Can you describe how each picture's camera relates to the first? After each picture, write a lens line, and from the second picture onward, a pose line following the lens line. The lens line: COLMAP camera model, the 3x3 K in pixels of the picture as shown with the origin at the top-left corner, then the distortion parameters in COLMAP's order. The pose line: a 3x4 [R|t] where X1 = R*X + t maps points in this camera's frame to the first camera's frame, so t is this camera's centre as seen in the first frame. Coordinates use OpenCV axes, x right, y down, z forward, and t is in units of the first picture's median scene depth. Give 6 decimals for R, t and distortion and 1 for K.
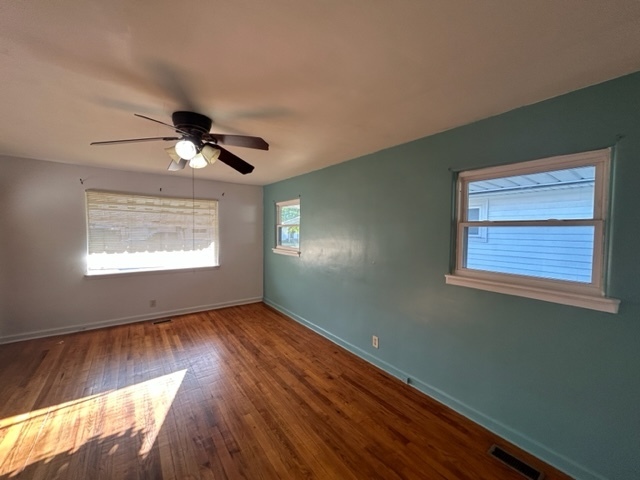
lens RADIAL K [[257.8, 0, 320.0], [0, 257.8, 240.0], [0, 0, 1]] dist [-0.000292, -0.000119]
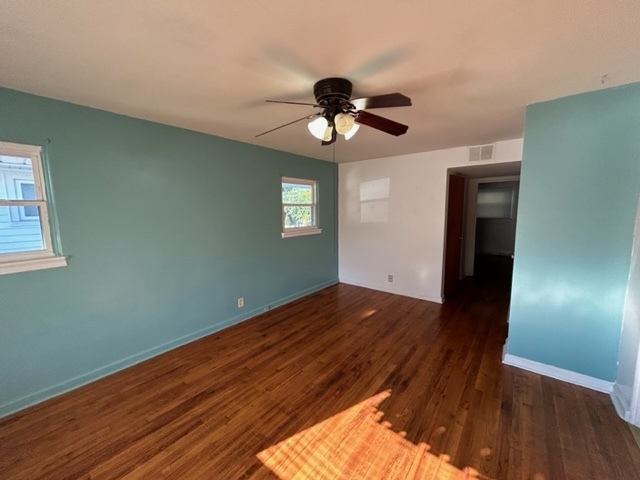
lens RADIAL K [[257.8, 0, 320.0], [0, 257.8, 240.0], [0, 0, 1]] dist [-0.000292, -0.000119]
pose [[-0.265309, -0.118248, 0.956885, -1.134056], [0.052225, 0.989231, 0.136725, -0.043556], [-0.962748, 0.086248, -0.256277, 1.053809]]
